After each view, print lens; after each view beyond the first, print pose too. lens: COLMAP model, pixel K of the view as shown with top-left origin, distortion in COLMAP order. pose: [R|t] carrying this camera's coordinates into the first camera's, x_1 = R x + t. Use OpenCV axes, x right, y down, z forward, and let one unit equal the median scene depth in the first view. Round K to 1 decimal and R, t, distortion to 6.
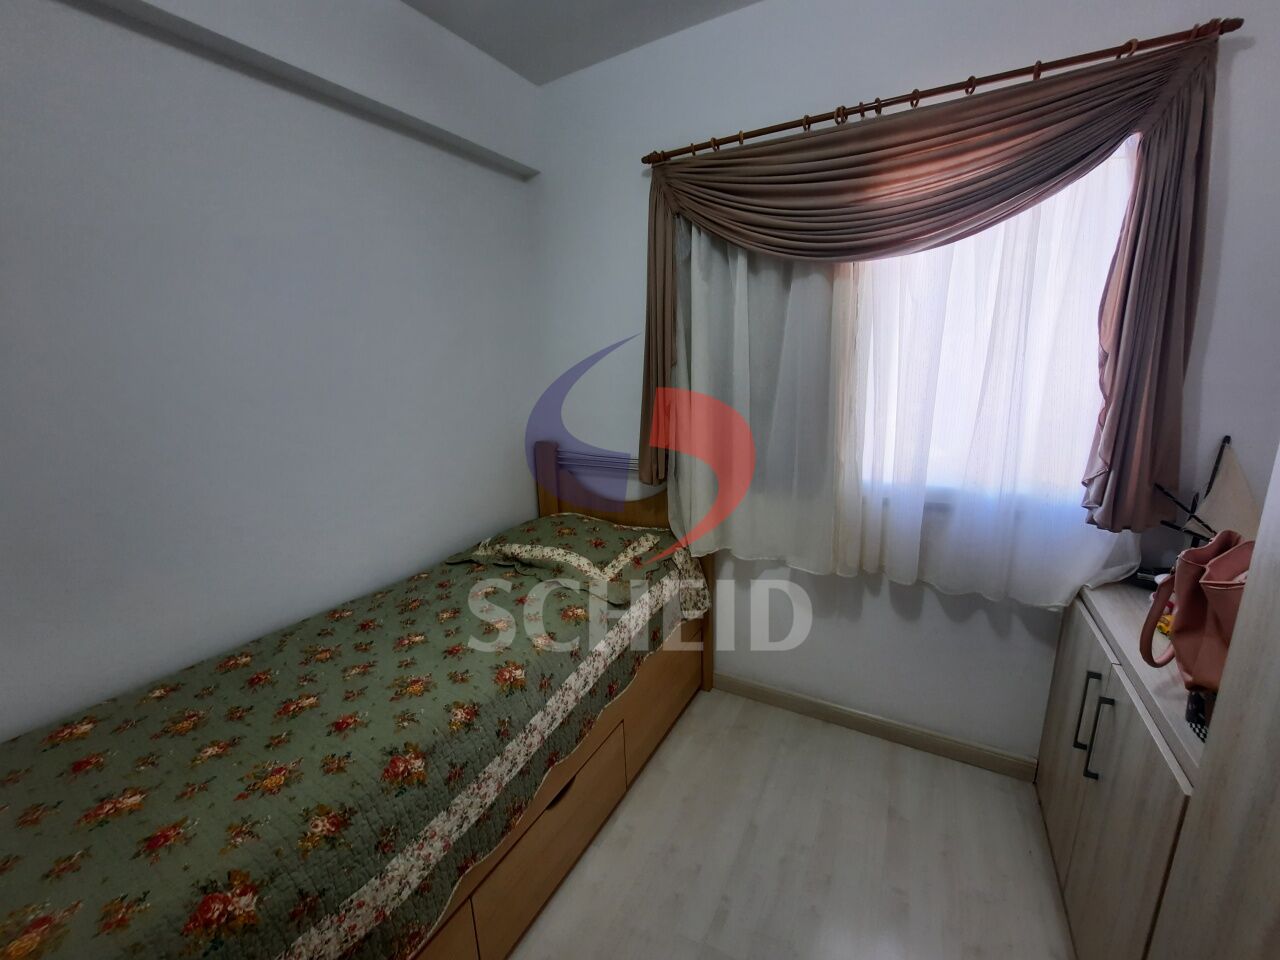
lens RADIAL K [[509.2, 0, 644.3], [0, 509.2, 481.7], [0, 0, 1]] dist [-0.014229, -0.000249]
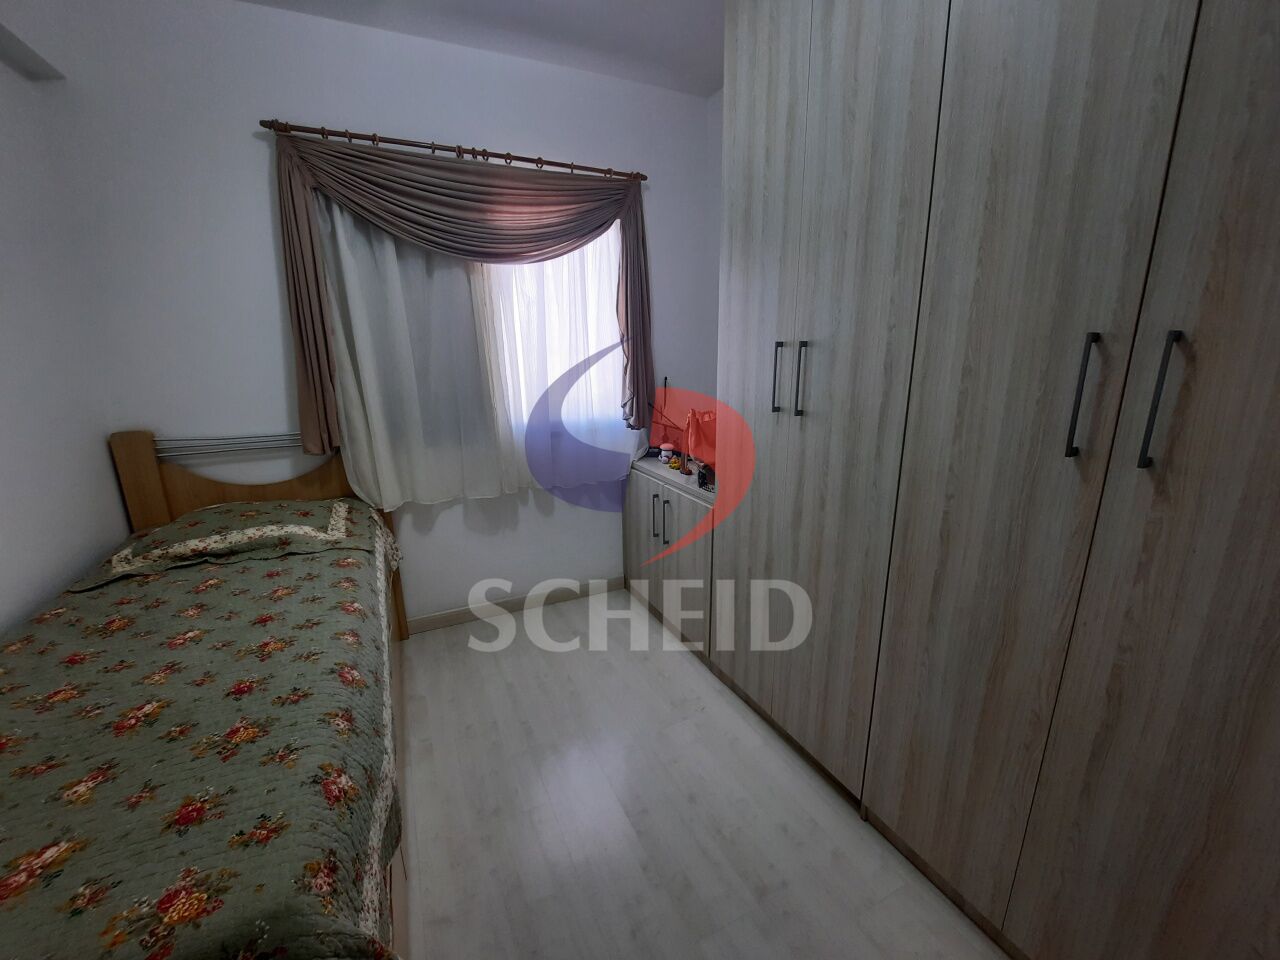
lens RADIAL K [[509.2, 0, 633.4], [0, 509.2, 483.7], [0, 0, 1]] dist [-0.014229, -0.000249]
pose [[0.580161, -0.182492, 0.793794, -0.534244], [0.181763, 0.979008, 0.092228, 0.099485], [-0.793962, 0.090775, 0.601153, -0.099827]]
